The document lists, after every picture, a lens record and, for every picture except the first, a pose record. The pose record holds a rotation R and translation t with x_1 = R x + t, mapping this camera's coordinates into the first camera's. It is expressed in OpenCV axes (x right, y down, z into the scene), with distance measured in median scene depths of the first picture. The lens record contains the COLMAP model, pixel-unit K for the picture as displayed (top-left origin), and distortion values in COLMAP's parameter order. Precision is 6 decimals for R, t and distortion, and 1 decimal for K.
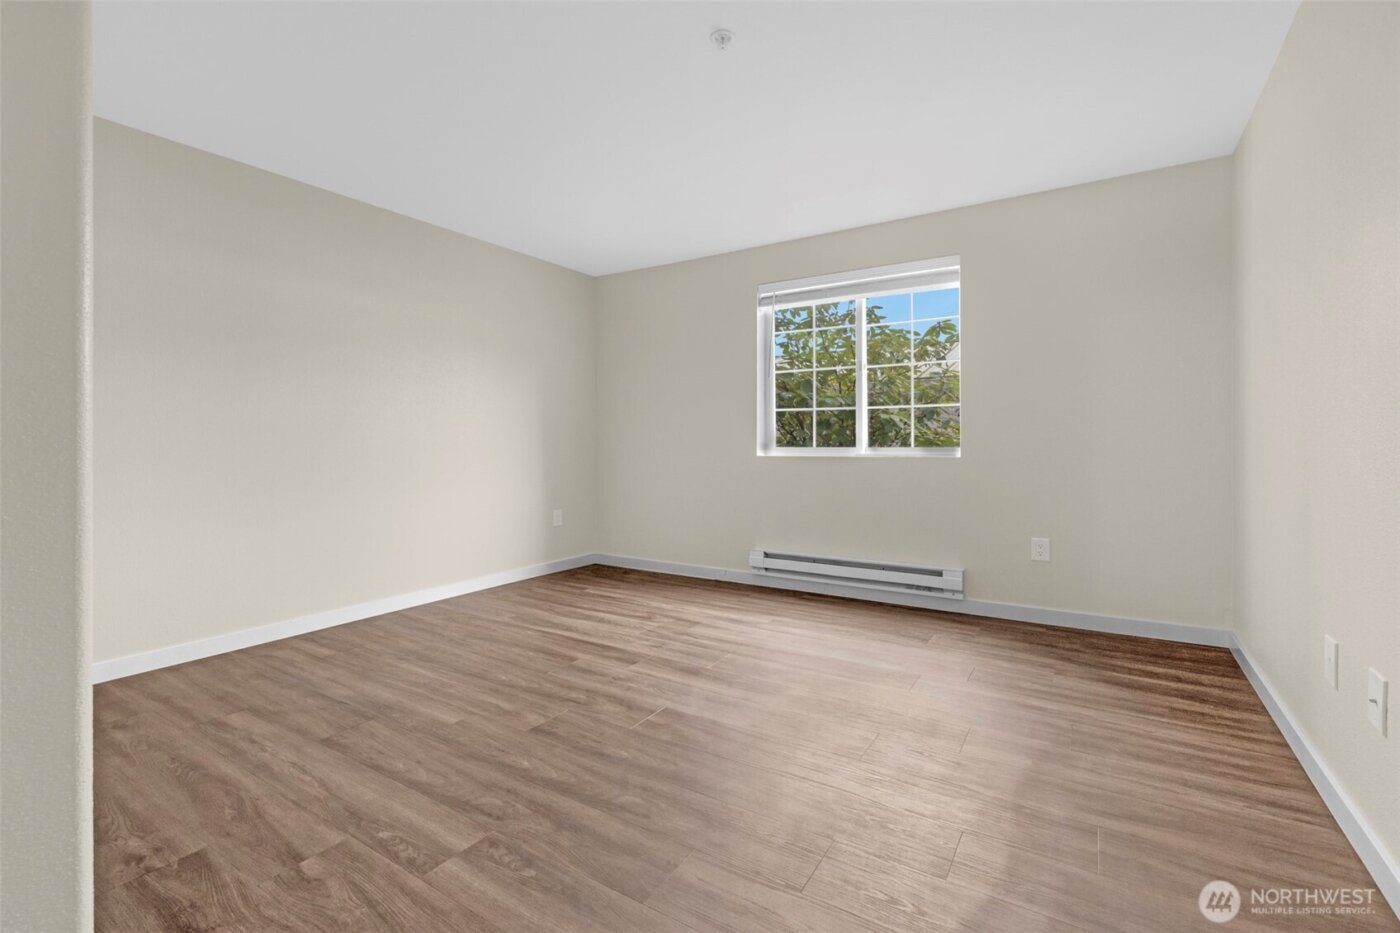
lens RADIAL K [[575.2, 0, 704.8], [0, 575.2, 448.7], [0, 0, 1]] dist [0.001654, 0.000426]
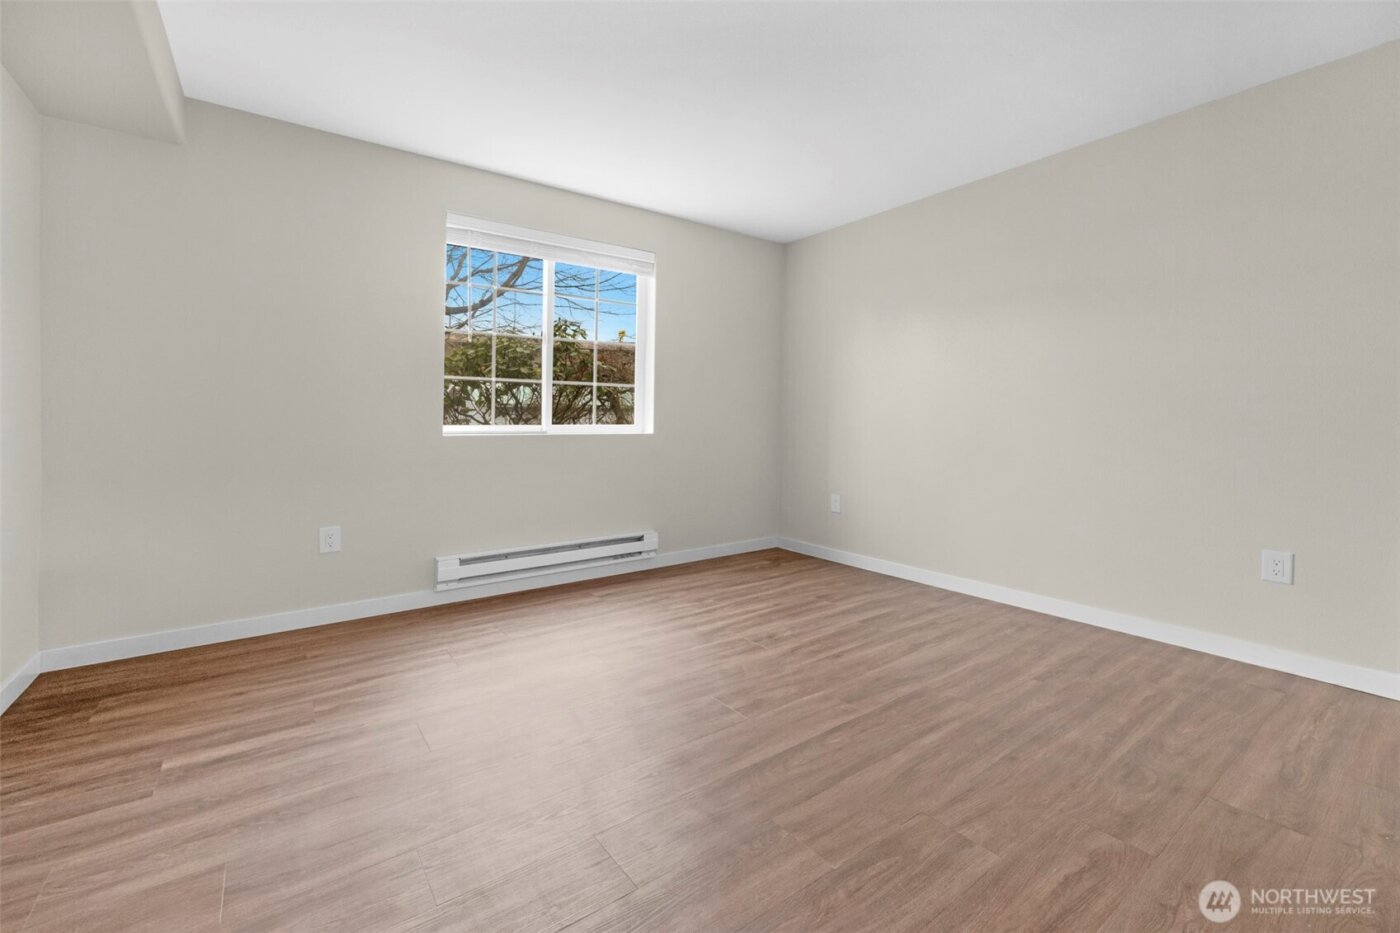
lens RADIAL K [[611.3, 0, 704.2], [0, 611.3, 425.3], [0, 0, 1]] dist [0.001257, 0.000097]
pose [[0.355604, -0.002266, 0.934634, -0.648410], [0.001557, 0.999997, 0.001832, -0.002424], [-0.934636, 0.000804, 0.355606, 0.467231]]
